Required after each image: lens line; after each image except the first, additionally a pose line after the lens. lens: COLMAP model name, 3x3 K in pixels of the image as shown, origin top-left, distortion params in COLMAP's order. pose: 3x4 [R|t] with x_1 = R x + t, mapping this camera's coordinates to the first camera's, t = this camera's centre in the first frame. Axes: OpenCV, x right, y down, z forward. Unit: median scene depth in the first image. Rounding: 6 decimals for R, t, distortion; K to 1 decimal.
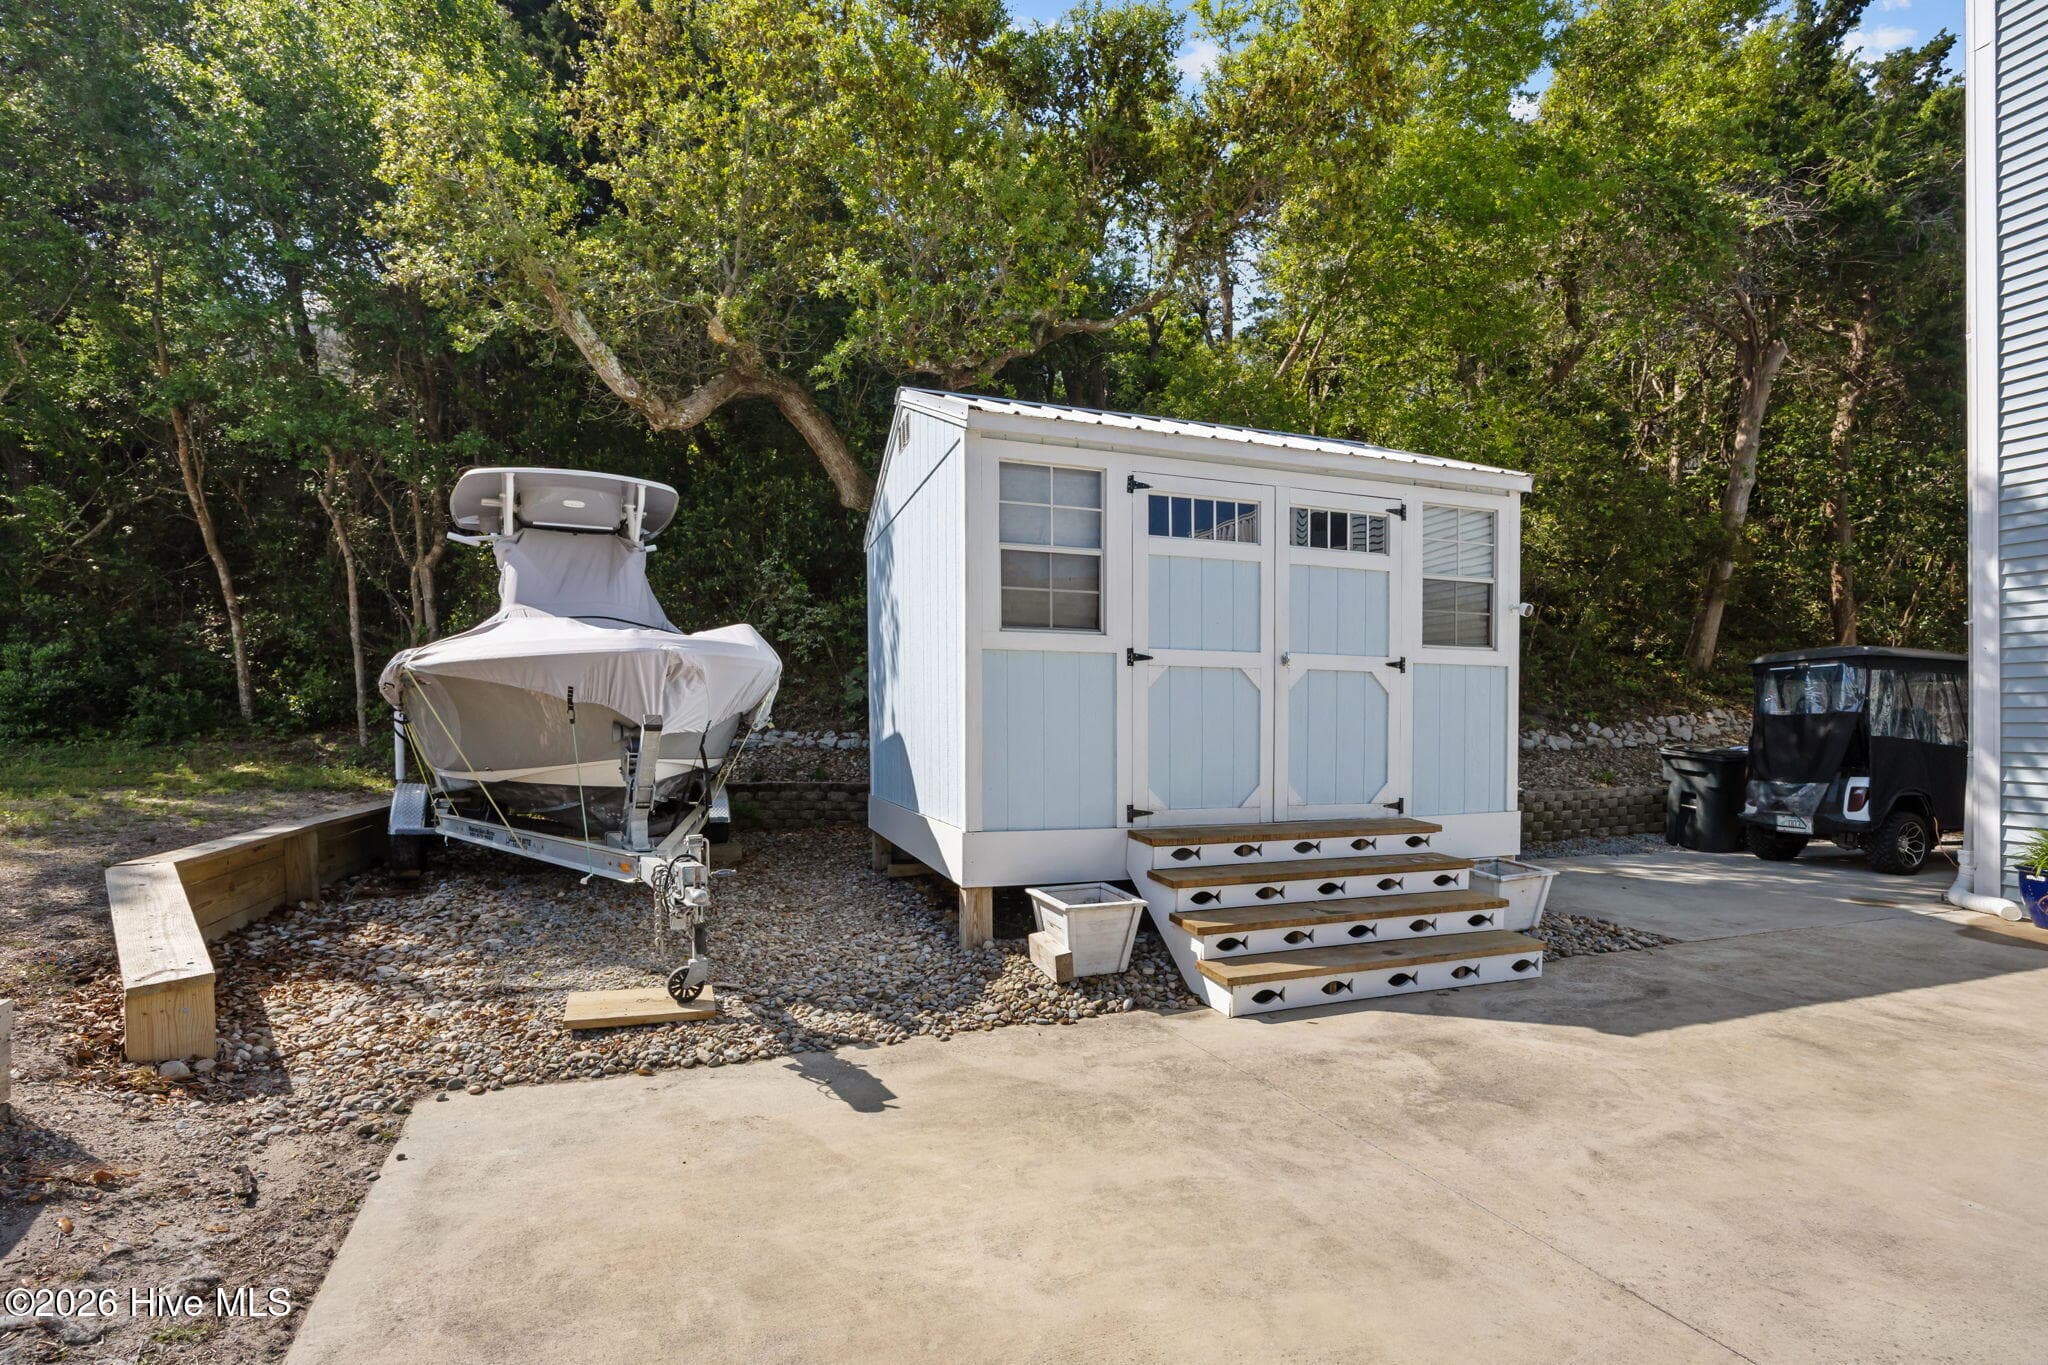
lens RADIAL K [[886.4, 0, 1019.0], [0, 886.4, 765.3], [0, 0, 1]] dist [-0.004045, -0.000197]
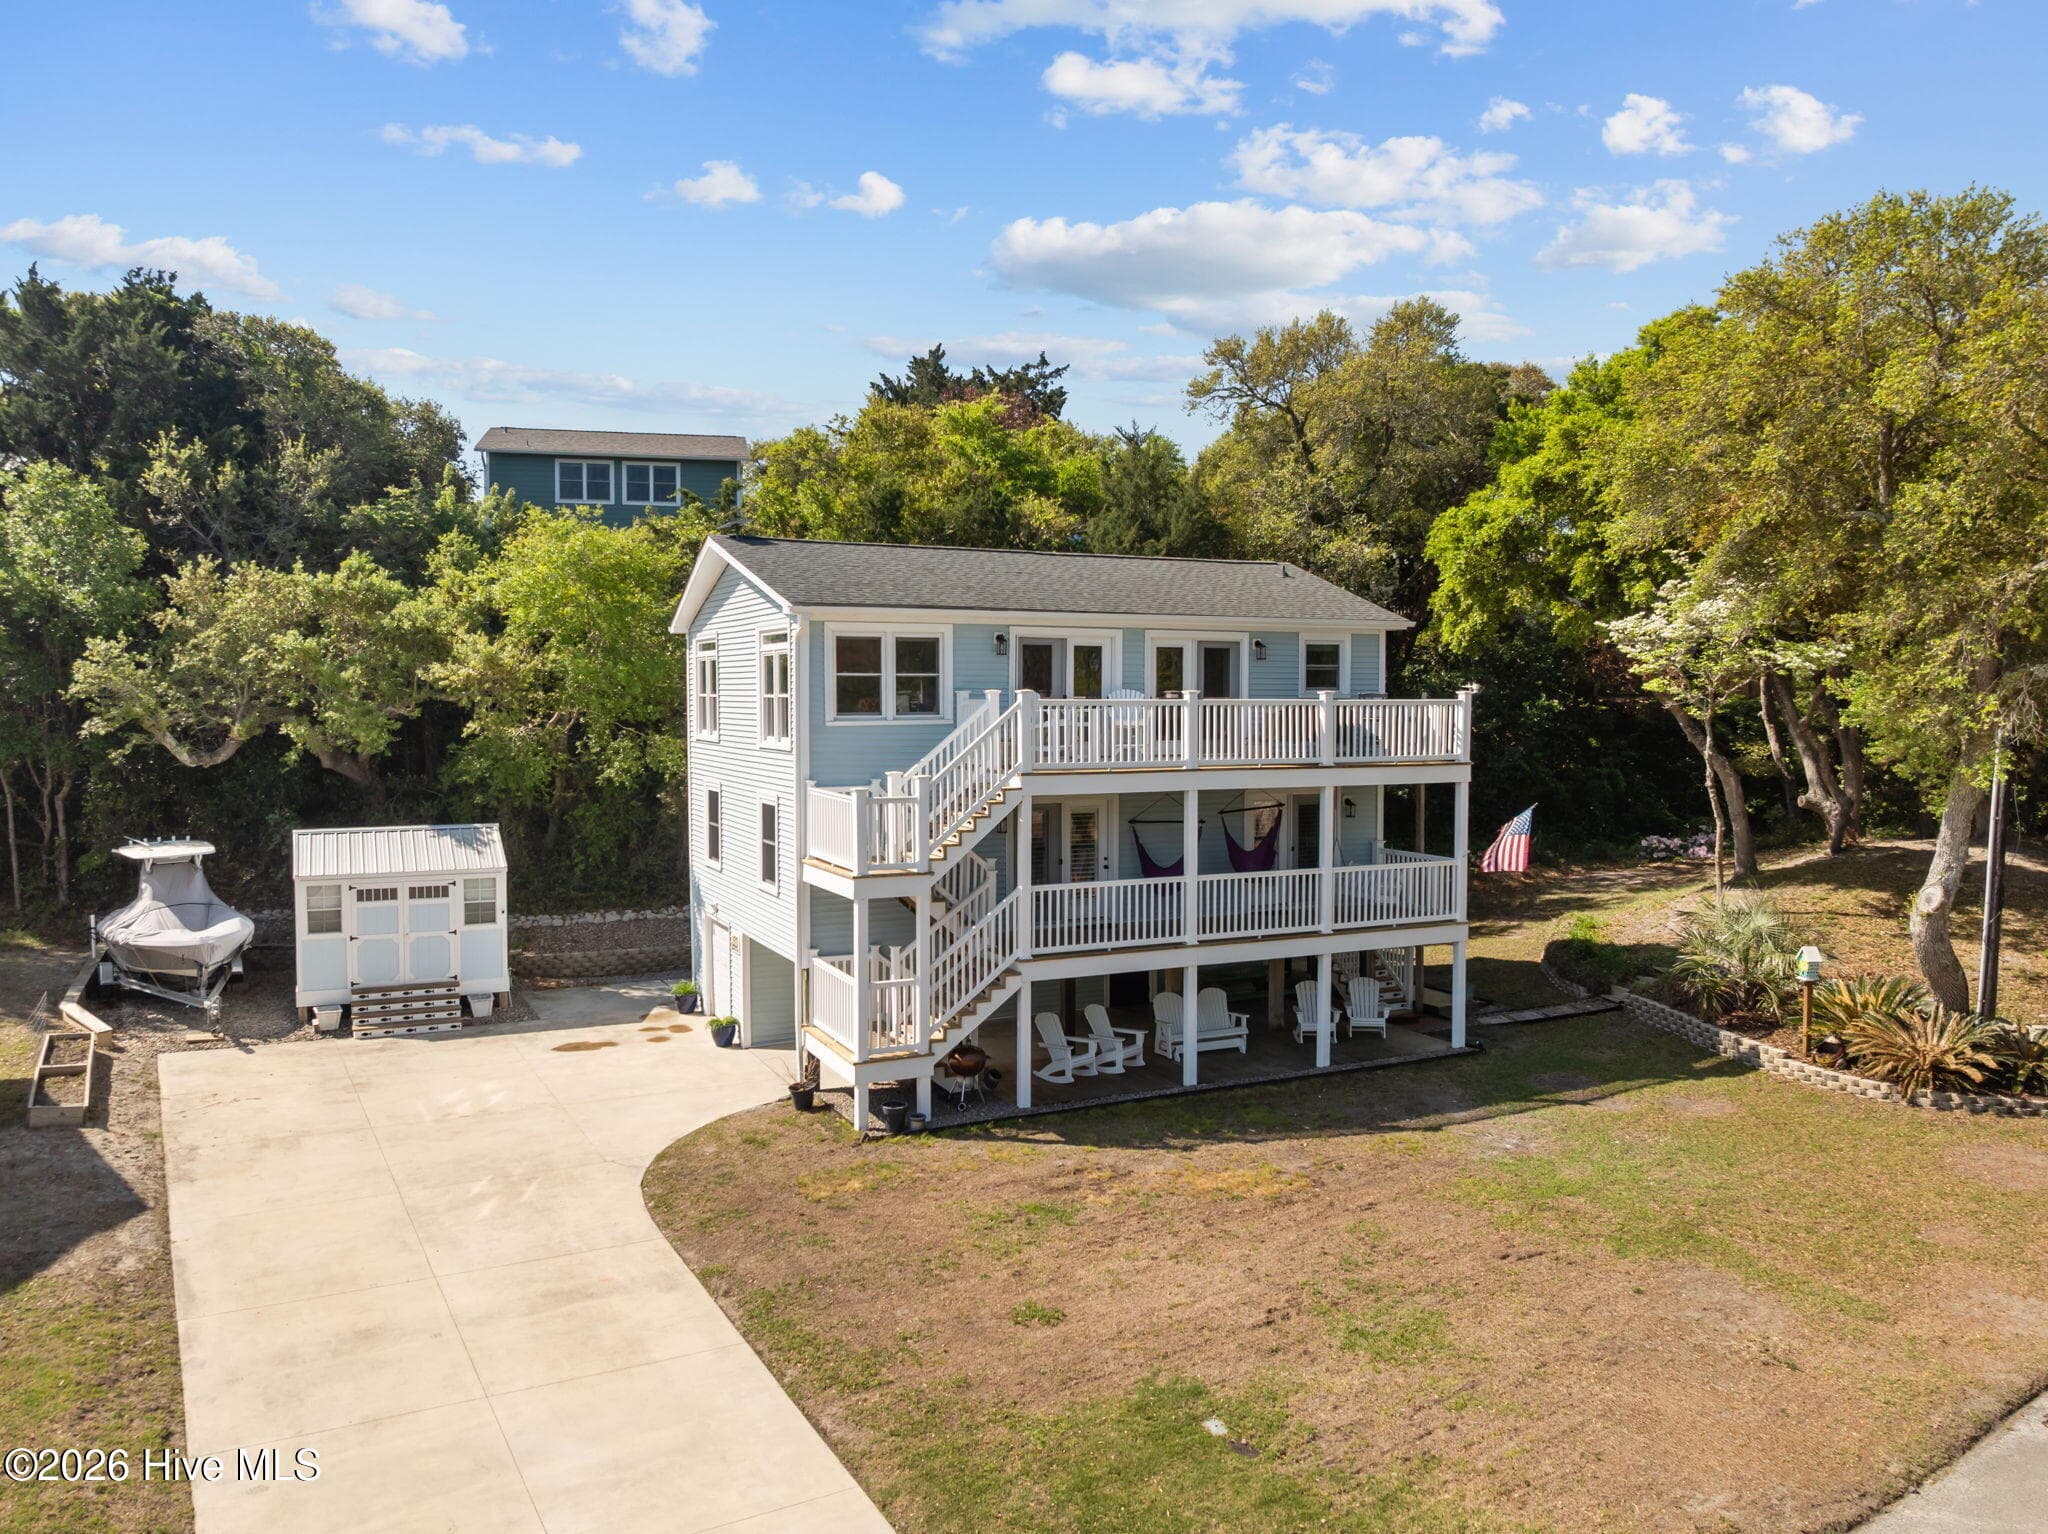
lens RADIAL K [[1450.7, 0, 1022.1], [0, 1450.7, 800.4], [0, 0, 1]] dist [-0.038789, 0.009137]
pose [[0.993265, -0.003418, 0.115810, 2.007410], [-0.000595, 0.999401, 0.034596, -0.828078], [-0.115859, -0.034432, 0.992669, -4.676542]]
